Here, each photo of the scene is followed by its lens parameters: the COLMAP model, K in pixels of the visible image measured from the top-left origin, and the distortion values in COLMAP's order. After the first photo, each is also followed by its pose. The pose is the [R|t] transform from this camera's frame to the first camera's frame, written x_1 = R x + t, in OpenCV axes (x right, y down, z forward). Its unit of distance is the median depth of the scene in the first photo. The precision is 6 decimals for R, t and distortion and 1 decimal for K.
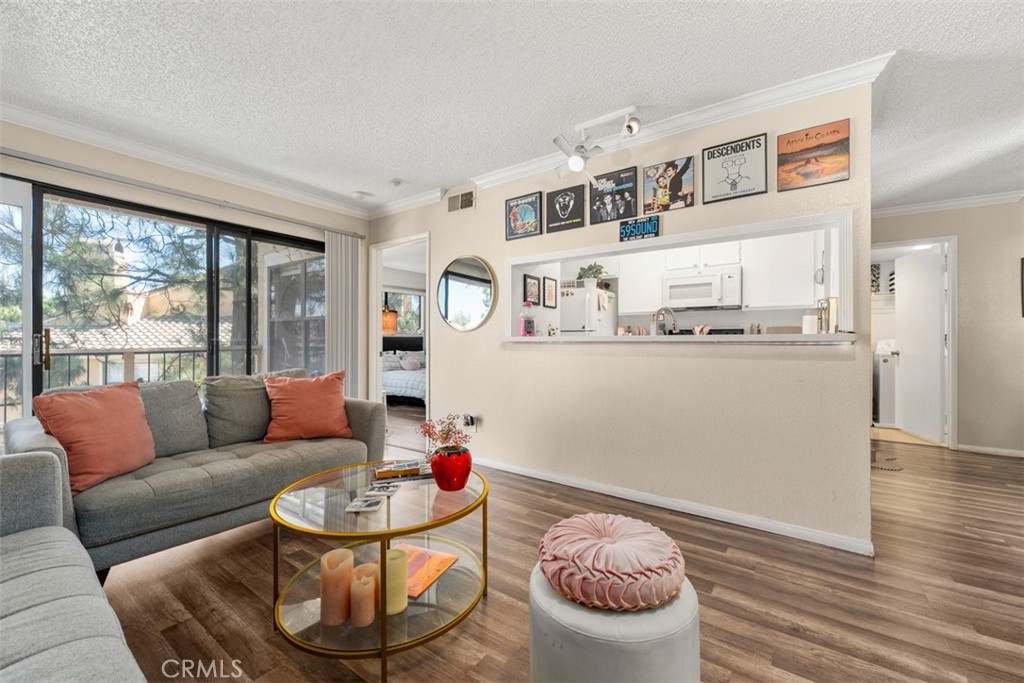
lens RADIAL K [[414.6, 0, 523.3], [0, 414.6, 342.6], [0, 0, 1]] dist [-0.002284, 0.000173]
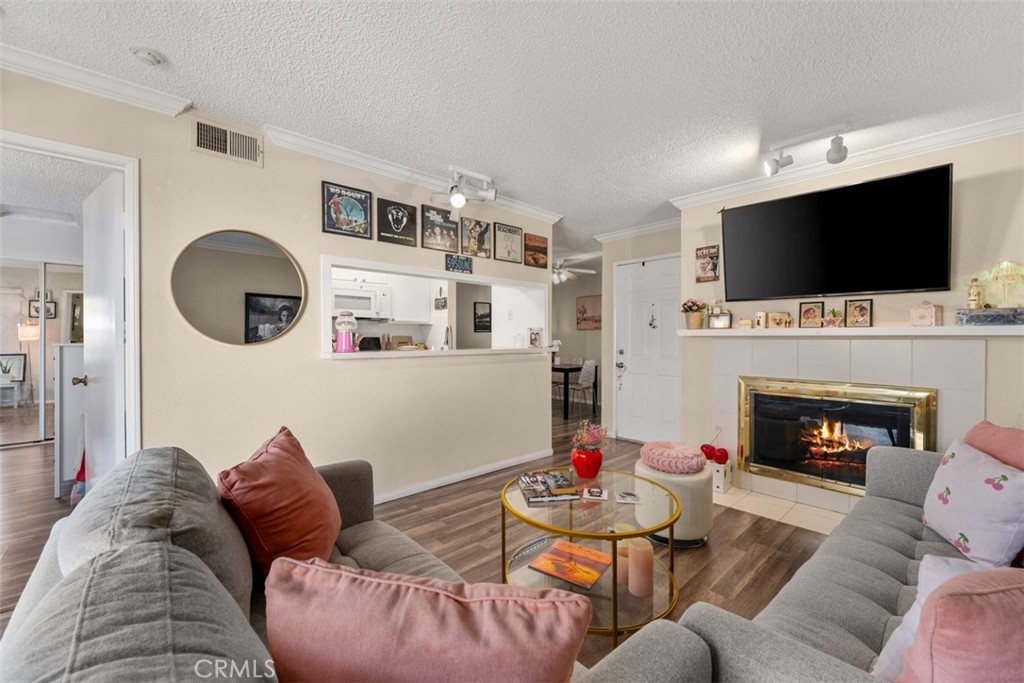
lens RADIAL K [[414.6, 0, 503.8], [0, 414.6, 339.5], [0, 0, 1]] dist [-0.002284, 0.000173]
pose [[0.214293, -0.005814, 0.976752, -0.844213], [-0.001593, 0.999979, 0.006302, -0.049627], [-0.976768, -0.002907, 0.214279, 0.550005]]
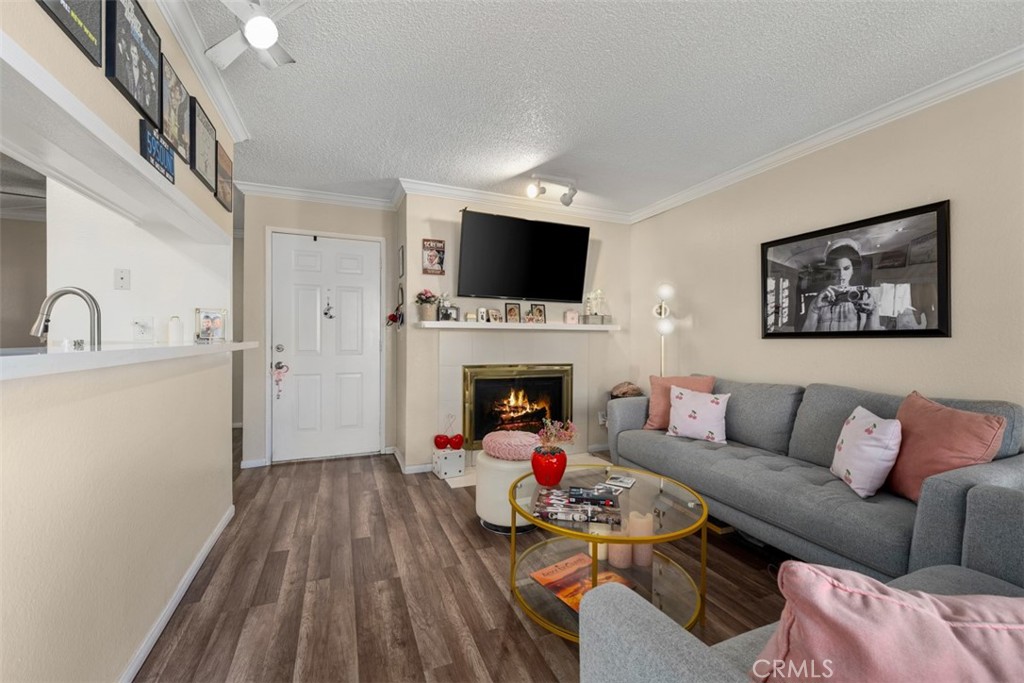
lens RADIAL K [[414.6, 0, 510.9], [0, 414.6, 343.8], [0, 0, 1]] dist [-0.002284, 0.000173]
pose [[-0.854472, -0.019682, 0.519125, -0.379213], [-0.009596, 0.999710, 0.022108, -0.036223], [-0.519410, 0.013910, -0.854412, 1.150247]]
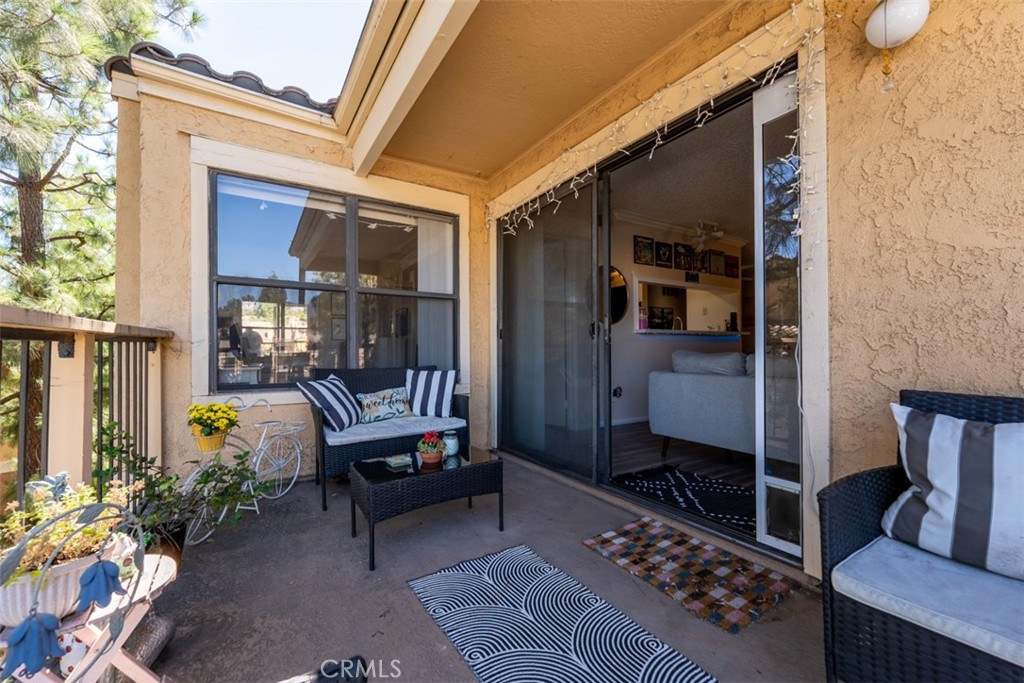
lens RADIAL K [[414.6, 0, 501.0], [0, 414.6, 344.5], [0, 0, 1]] dist [-0.002284, 0.000173]
pose [[0.406193, 0.011095, 0.913720, -1.762345], [0.005427, 0.999879, -0.014554, 0.066754], [-0.913771, 0.010870, 0.406084, 0.951112]]
